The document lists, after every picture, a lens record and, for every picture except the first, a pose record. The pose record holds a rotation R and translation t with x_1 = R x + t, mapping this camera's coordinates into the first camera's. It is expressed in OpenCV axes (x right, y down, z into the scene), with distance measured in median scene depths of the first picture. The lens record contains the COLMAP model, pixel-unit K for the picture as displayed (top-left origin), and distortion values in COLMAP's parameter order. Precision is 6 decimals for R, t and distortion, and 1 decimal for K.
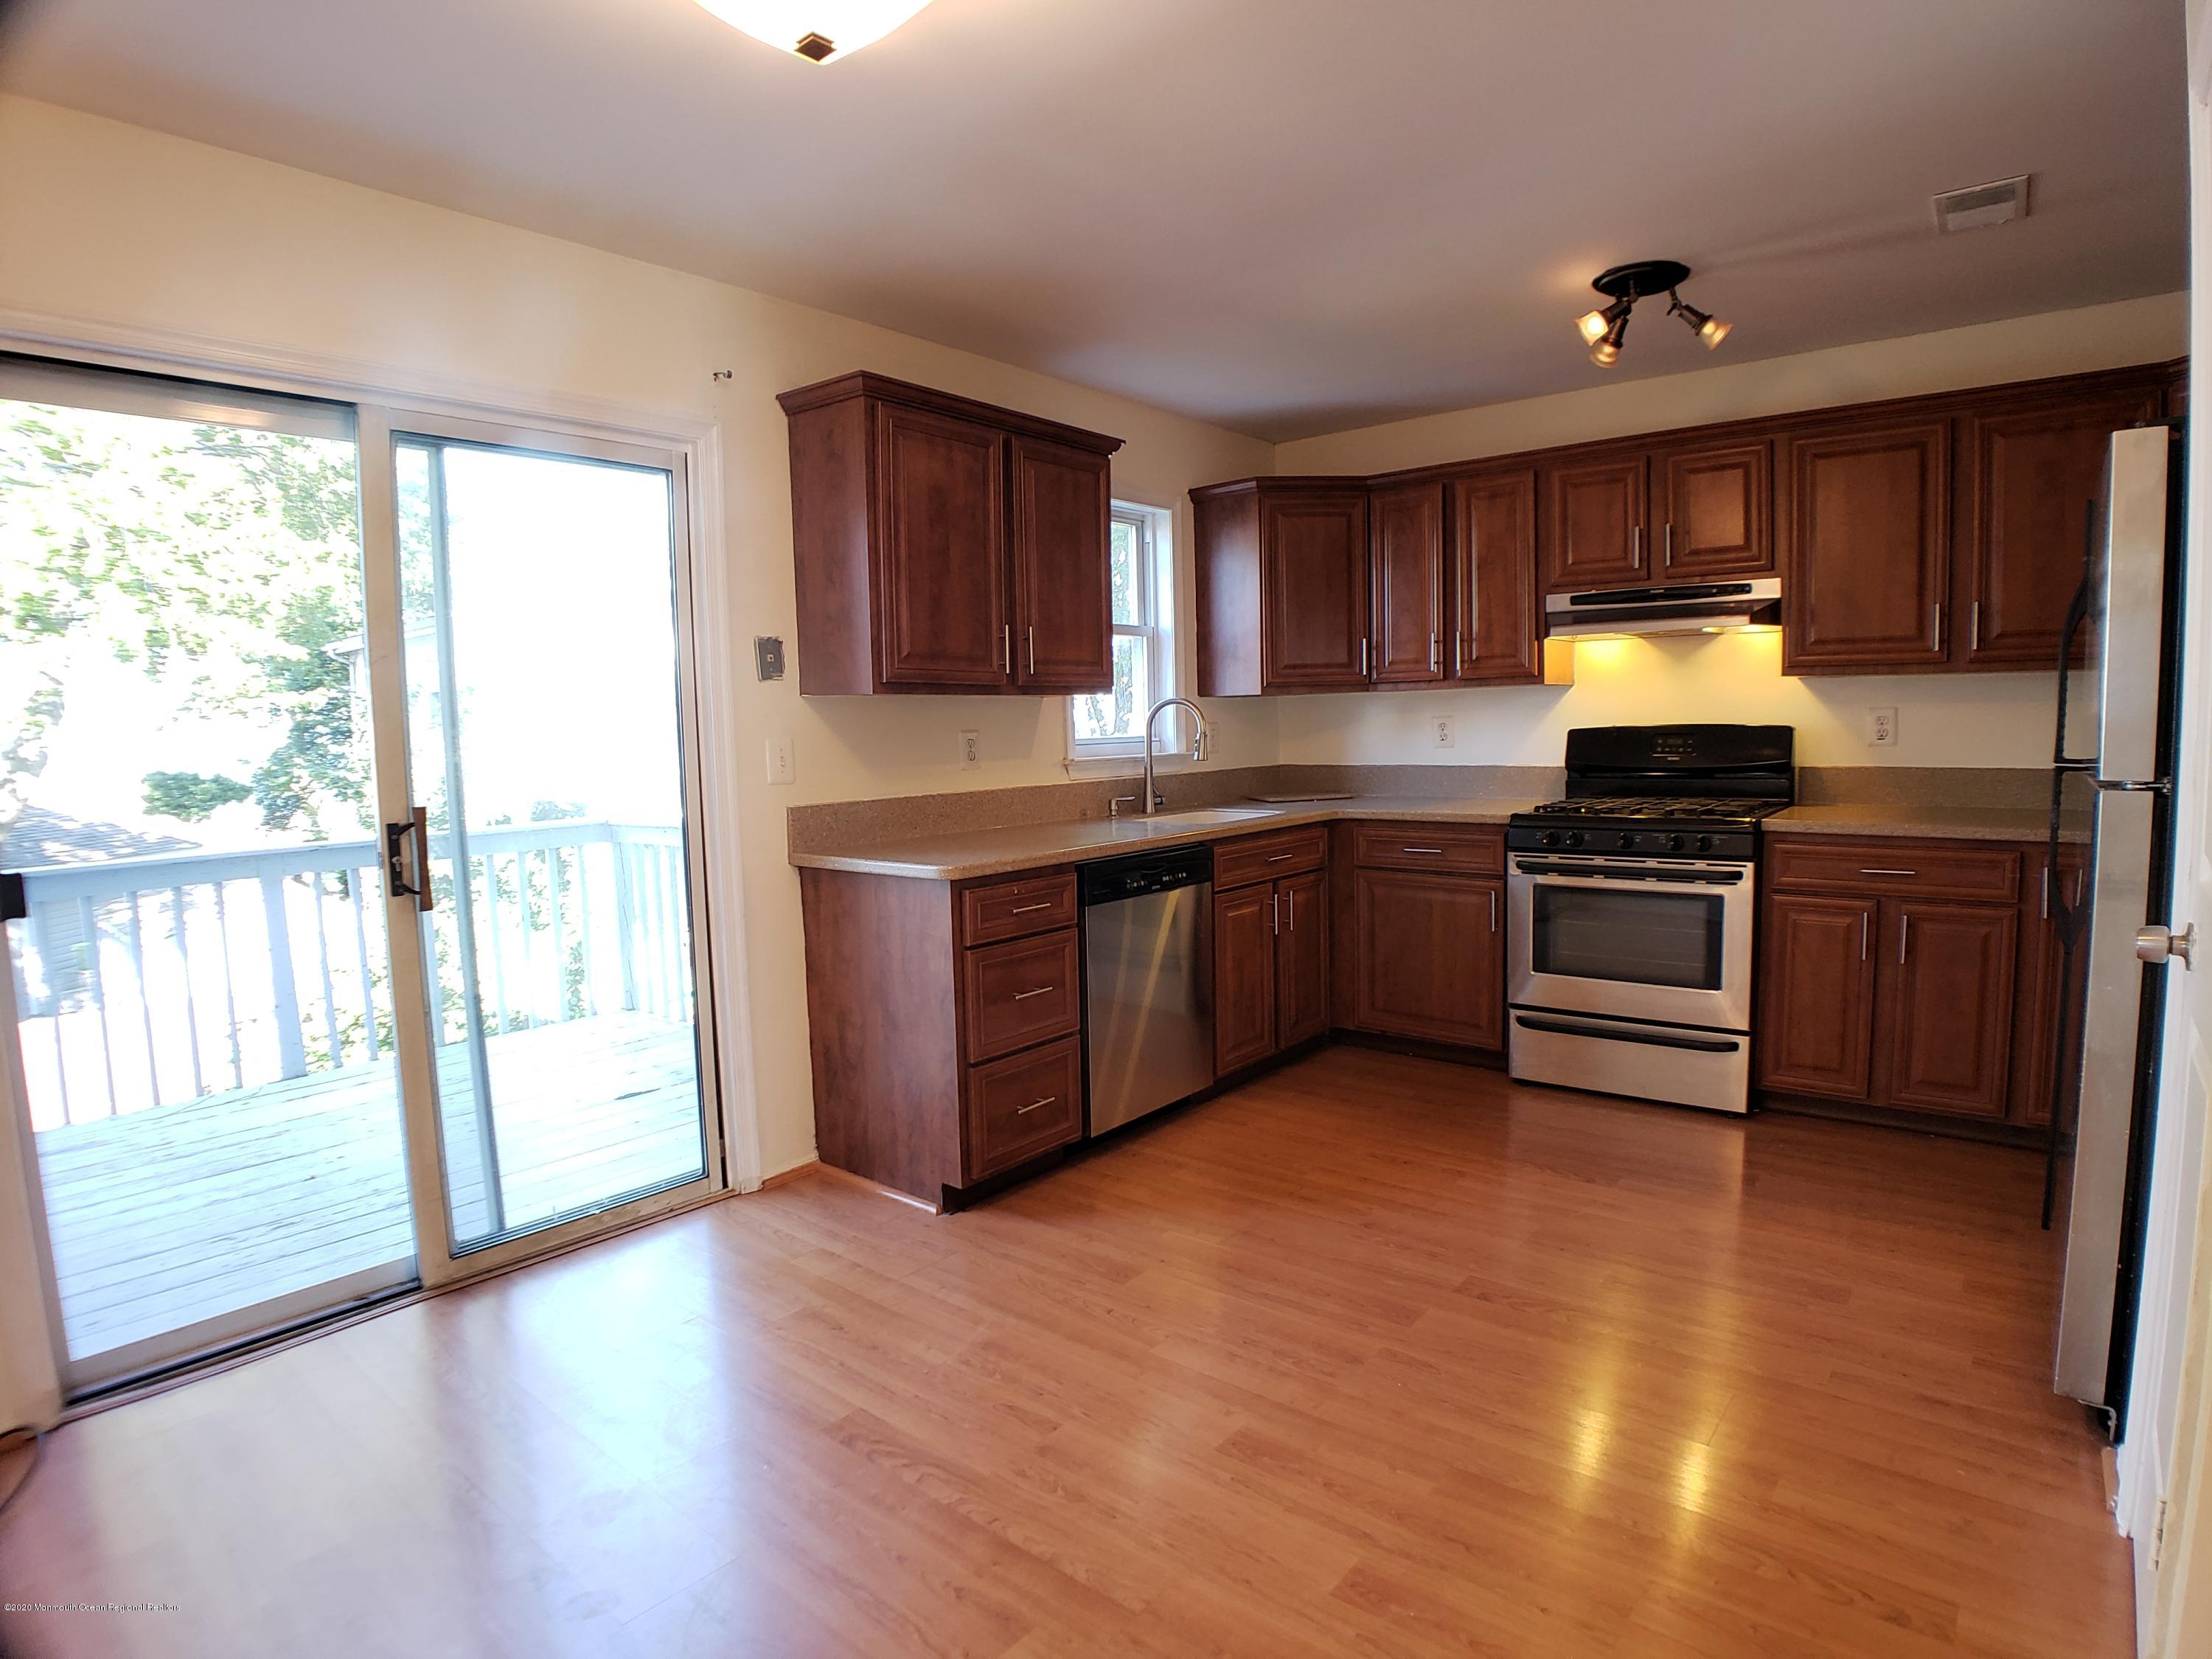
lens RADIAL K [[1193.1, 0, 1106.0], [0, 1193.1, 829.5], [0, 0, 1]] dist [-0.072438, 0.001175]
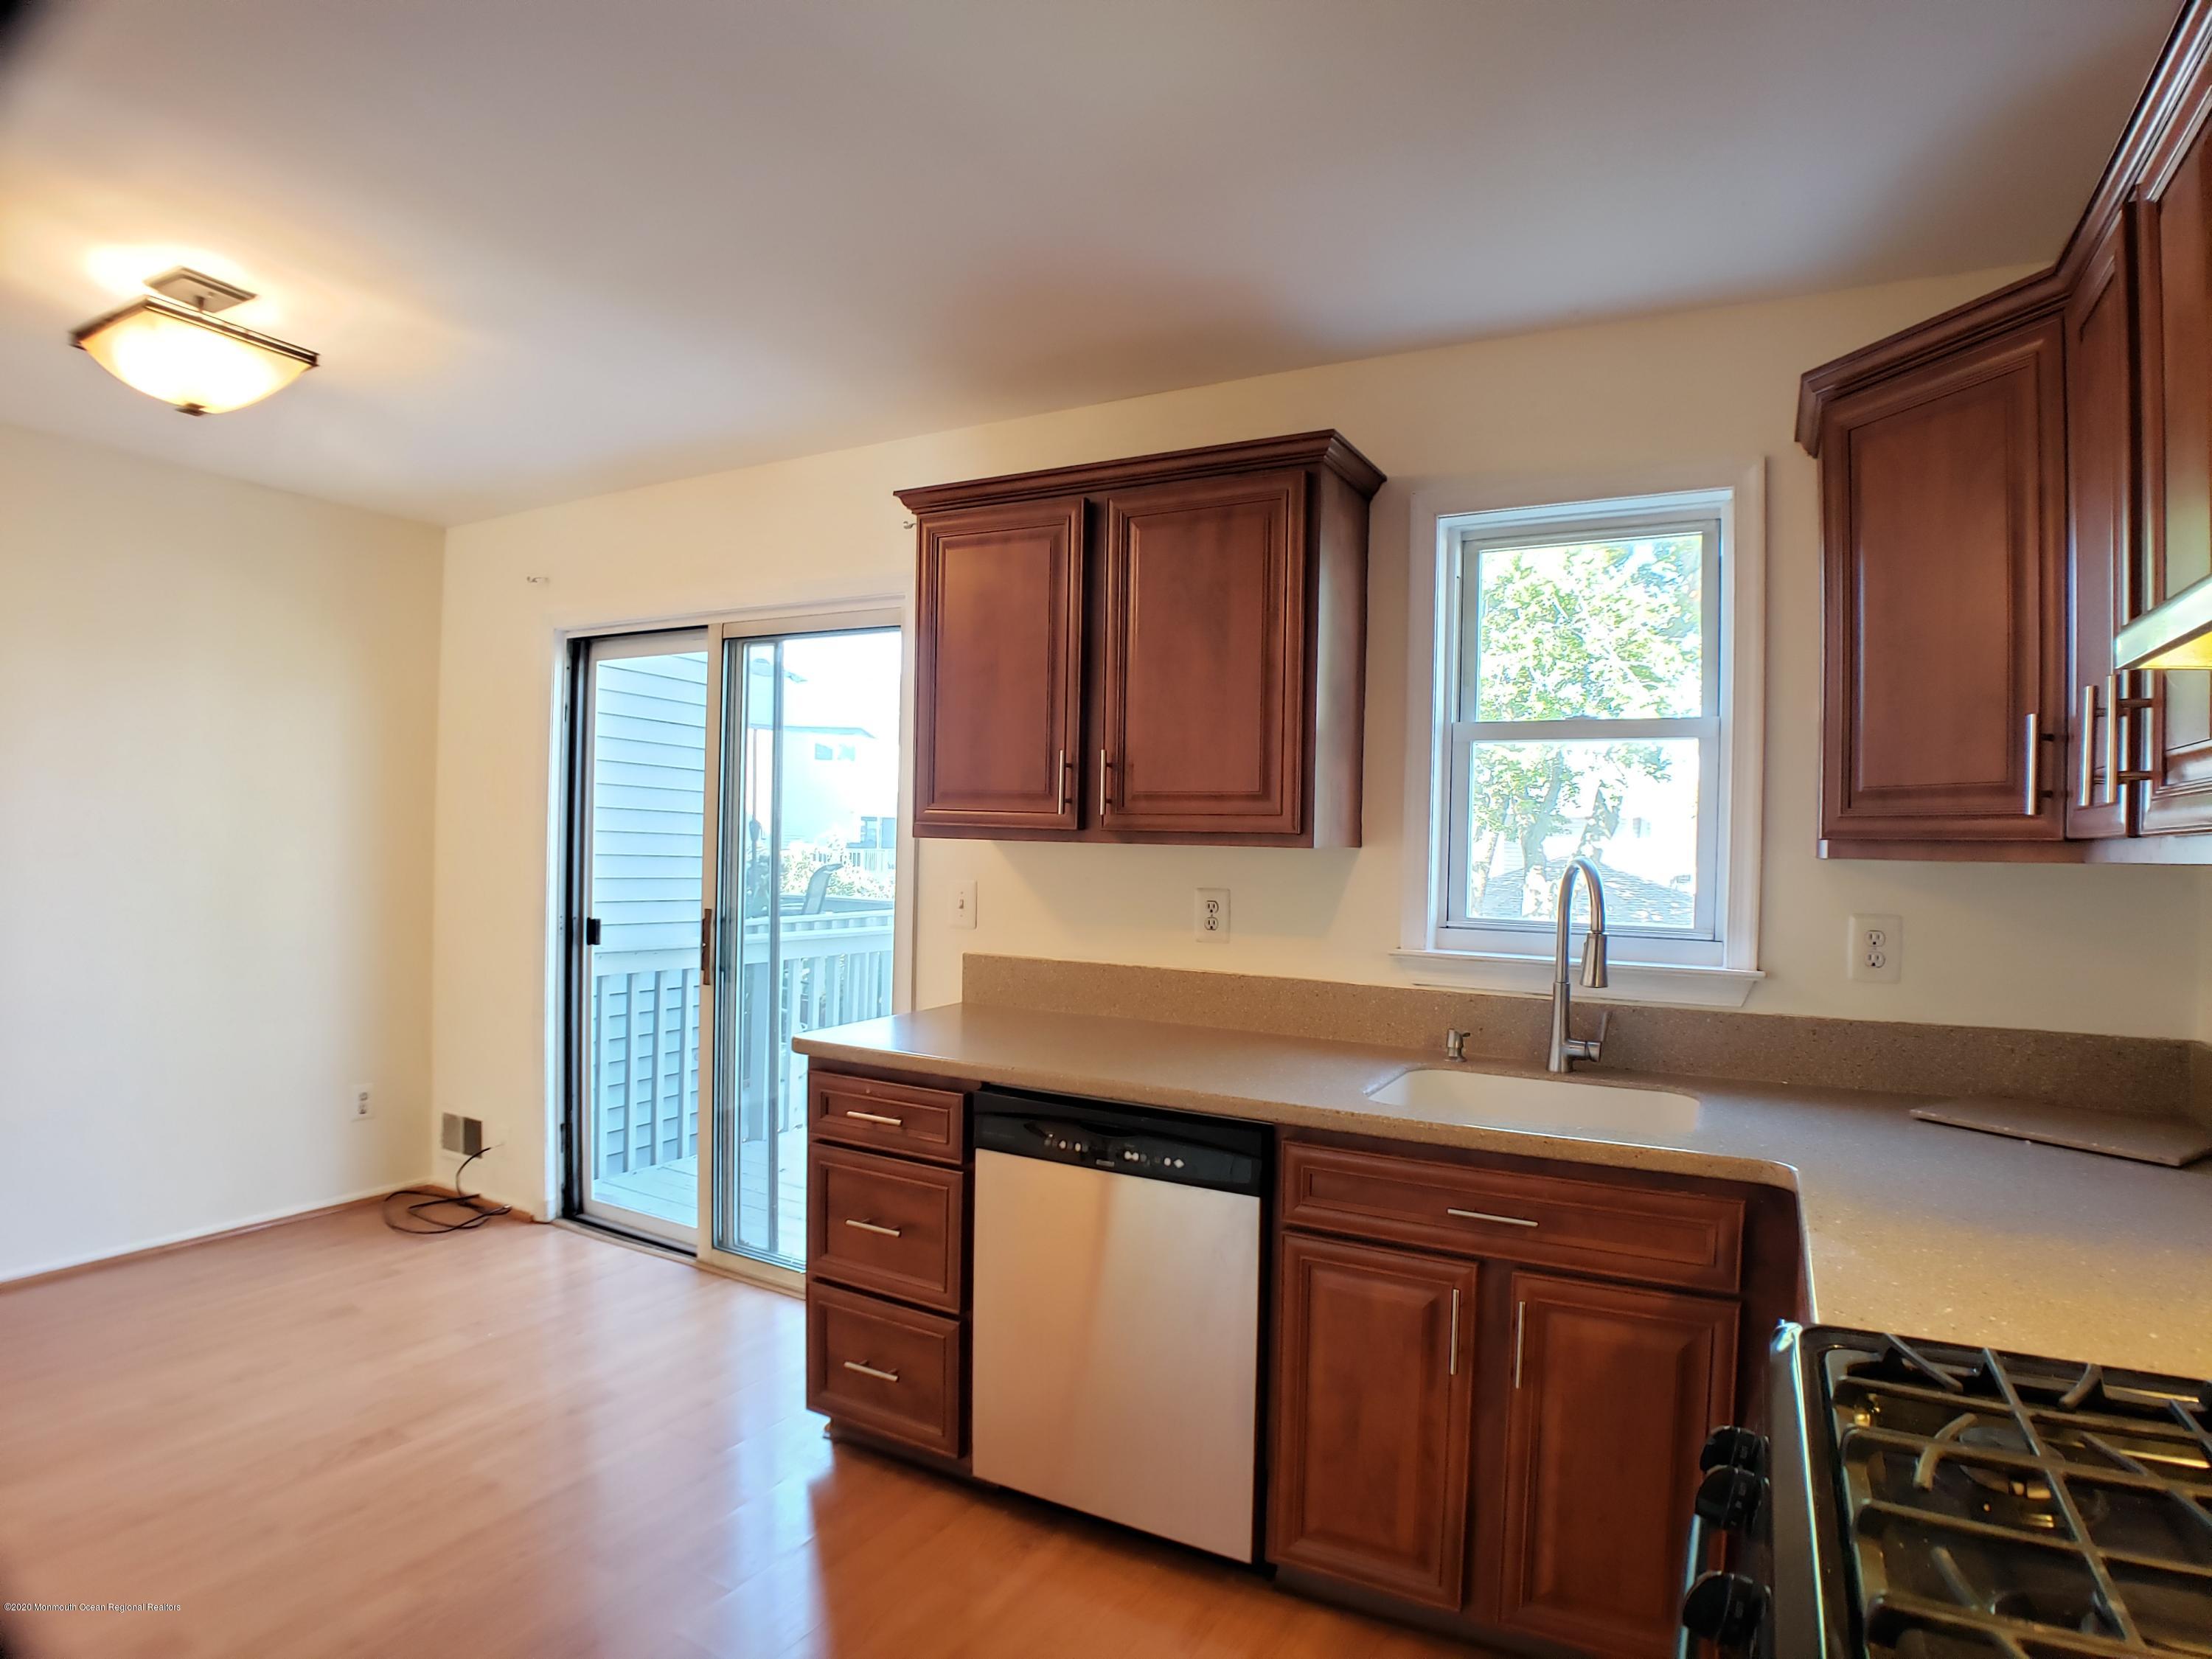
lens RADIAL K [[1193.6, 0, 1082.8], [0, 1193.6, 837.2], [0, 0, 1]] dist [-0.091643, 0.020041]
pose [[0.183553, 0.028335, -0.982601, 0.634435], [-0.113049, 0.993561, 0.007533, -0.121342], [0.976488, 0.109699, 0.185575, 0.855142]]
